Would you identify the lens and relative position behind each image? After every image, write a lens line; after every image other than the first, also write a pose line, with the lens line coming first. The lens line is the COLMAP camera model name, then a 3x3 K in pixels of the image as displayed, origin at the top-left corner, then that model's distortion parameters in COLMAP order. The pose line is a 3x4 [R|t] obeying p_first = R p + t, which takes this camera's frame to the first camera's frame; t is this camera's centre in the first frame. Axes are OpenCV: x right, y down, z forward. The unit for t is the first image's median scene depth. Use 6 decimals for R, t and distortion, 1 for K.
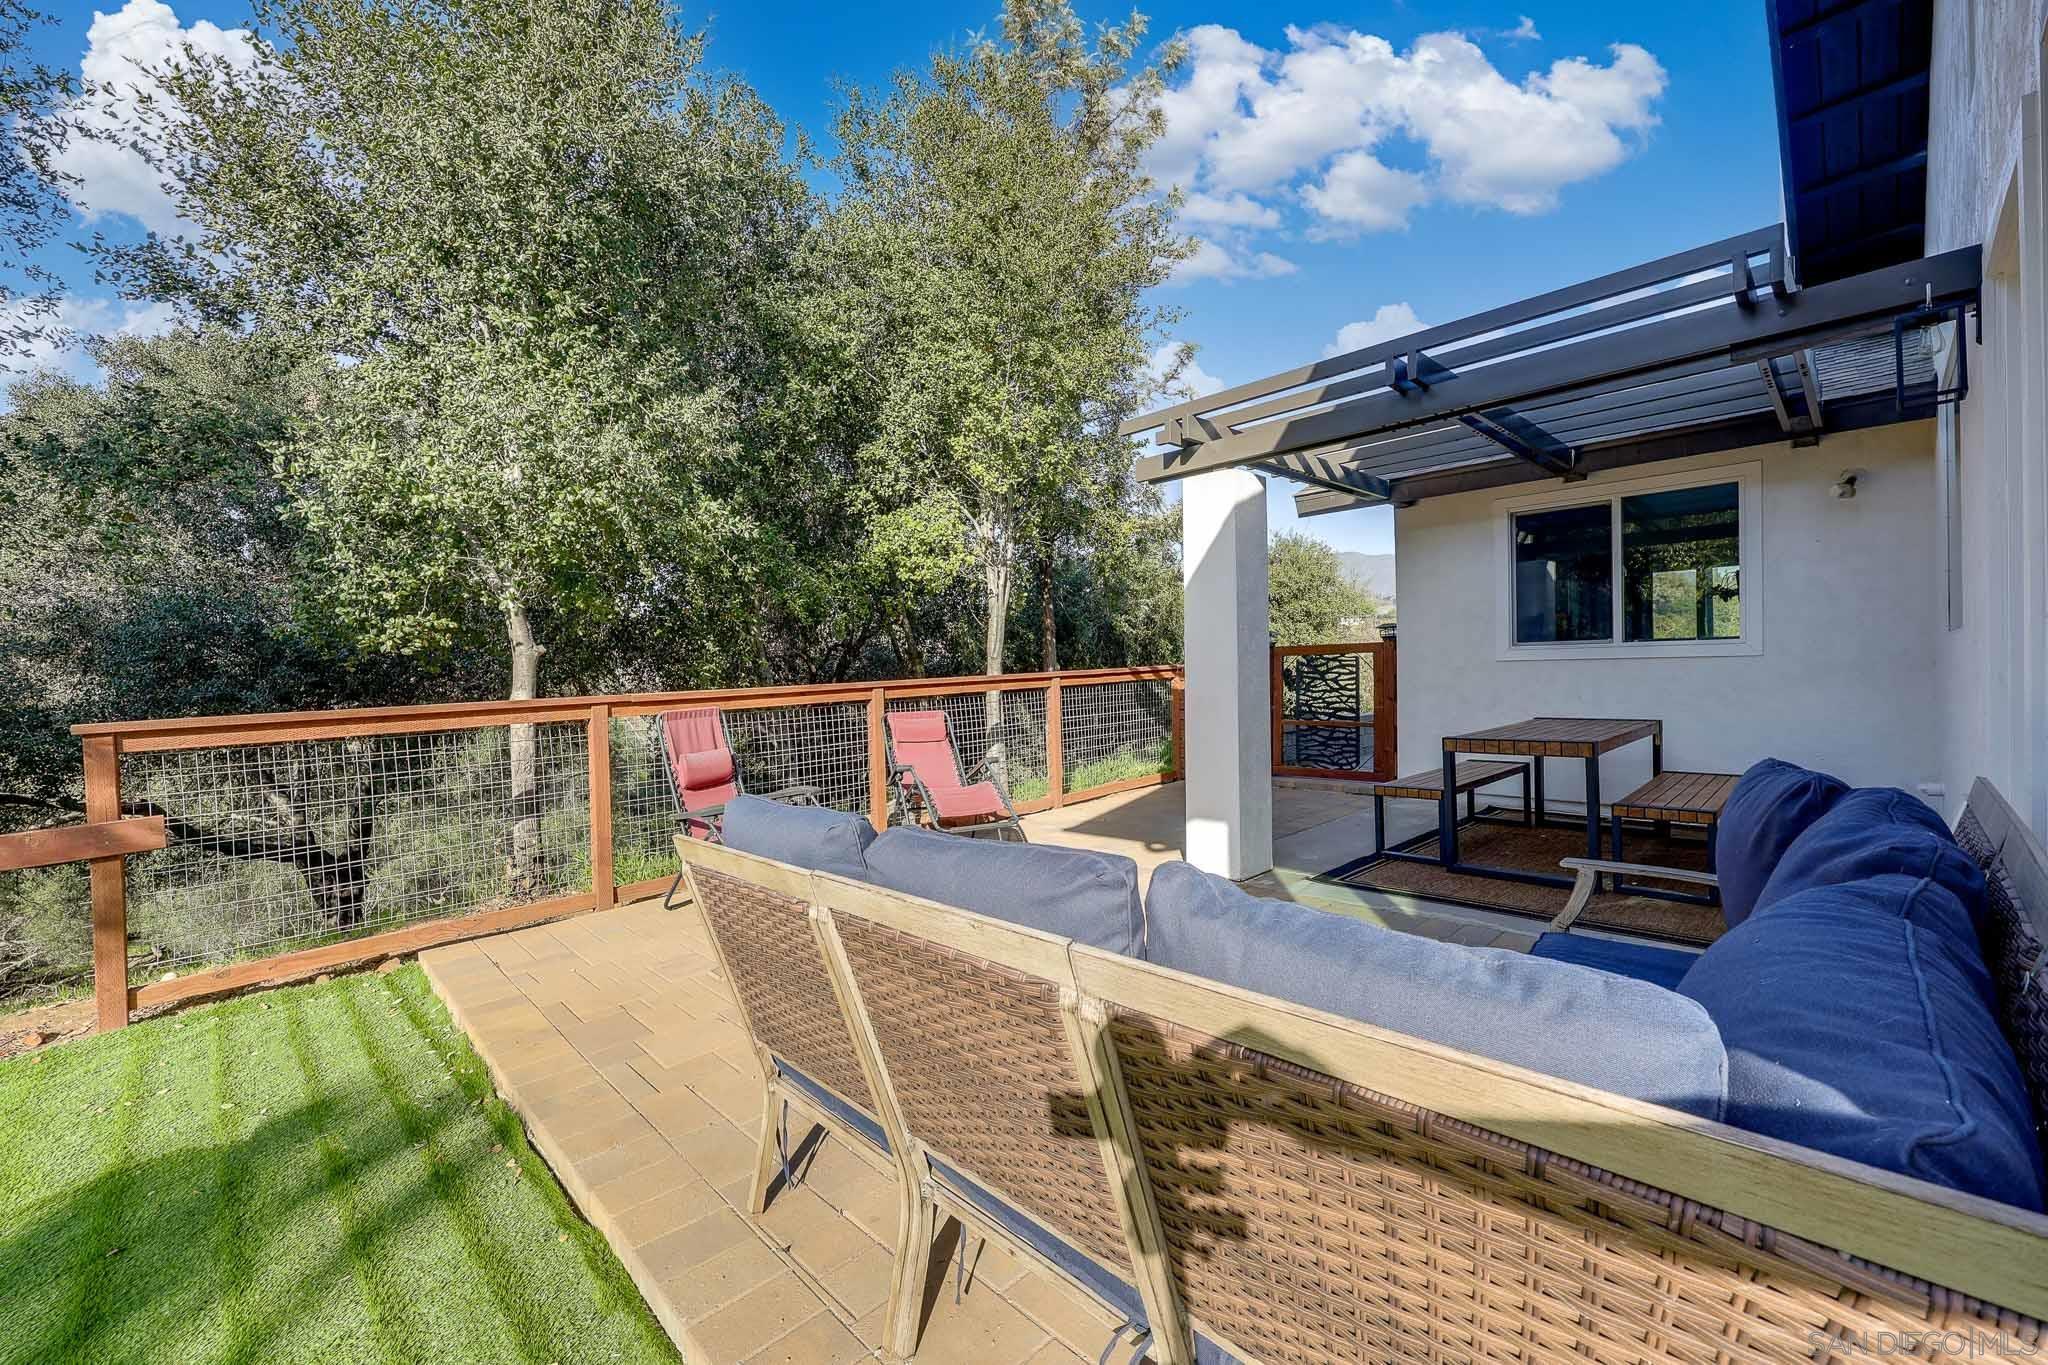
lens RADIAL K [[820.8, 0, 1014.8], [0, 820.8, 682.0], [0, 0, 1]] dist [-0.003030, 0.000380]
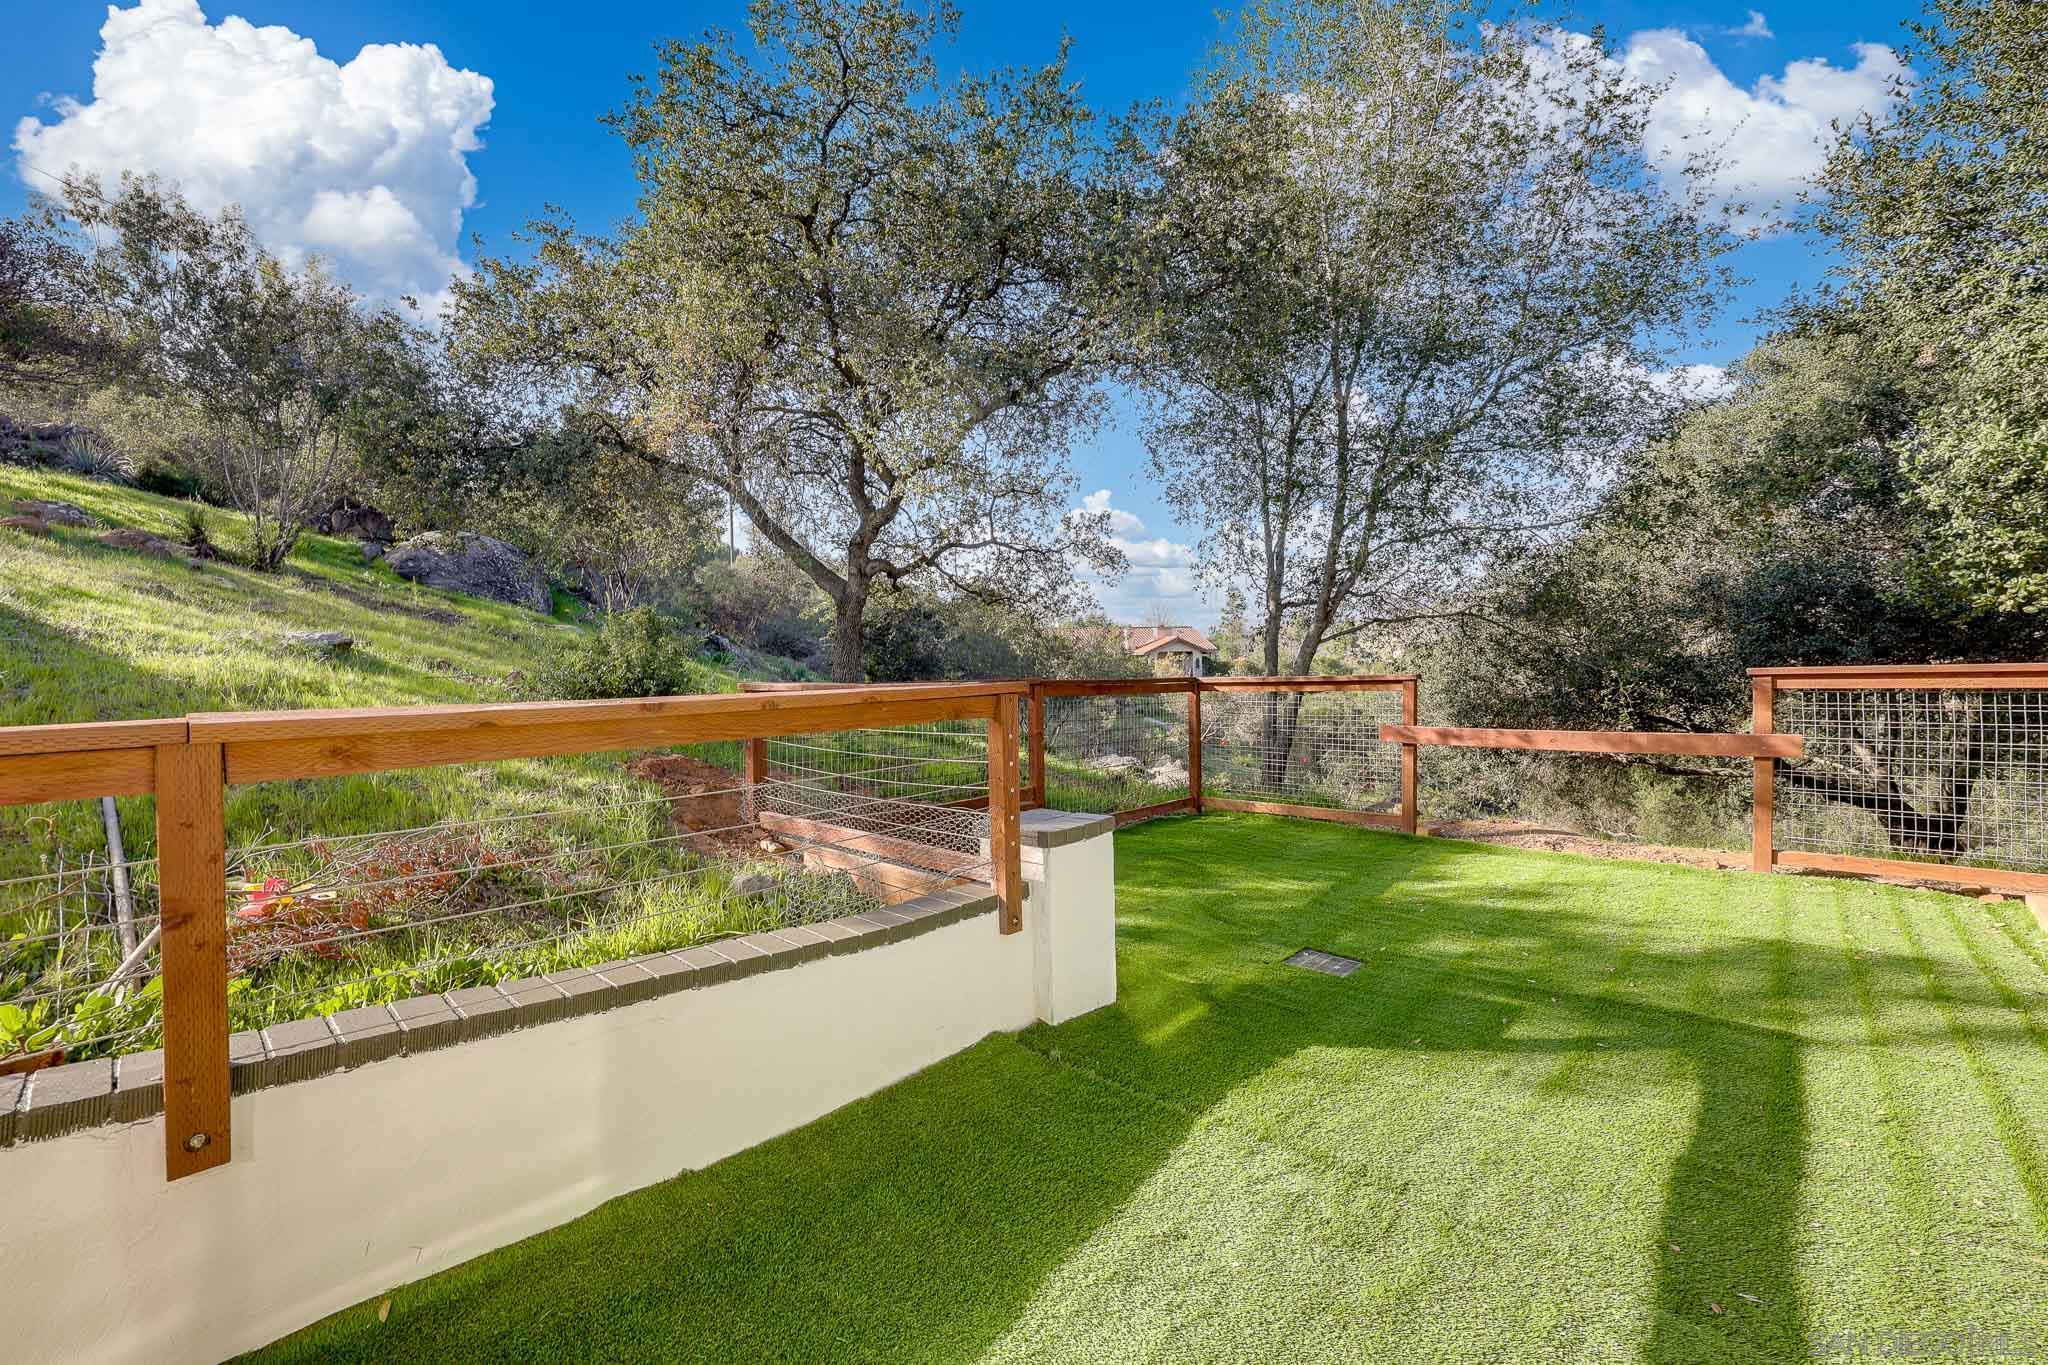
lens RADIAL K [[820.8, 0, 1010.3], [0, 820.8, 681.7], [0, 0, 1]] dist [-0.003030, 0.000380]
pose [[0.038238, 0.054803, -0.997765, 0.281220], [0.003839, 0.998480, 0.054989, -0.010328], [0.999261, -0.005933, 0.037969, -0.376742]]
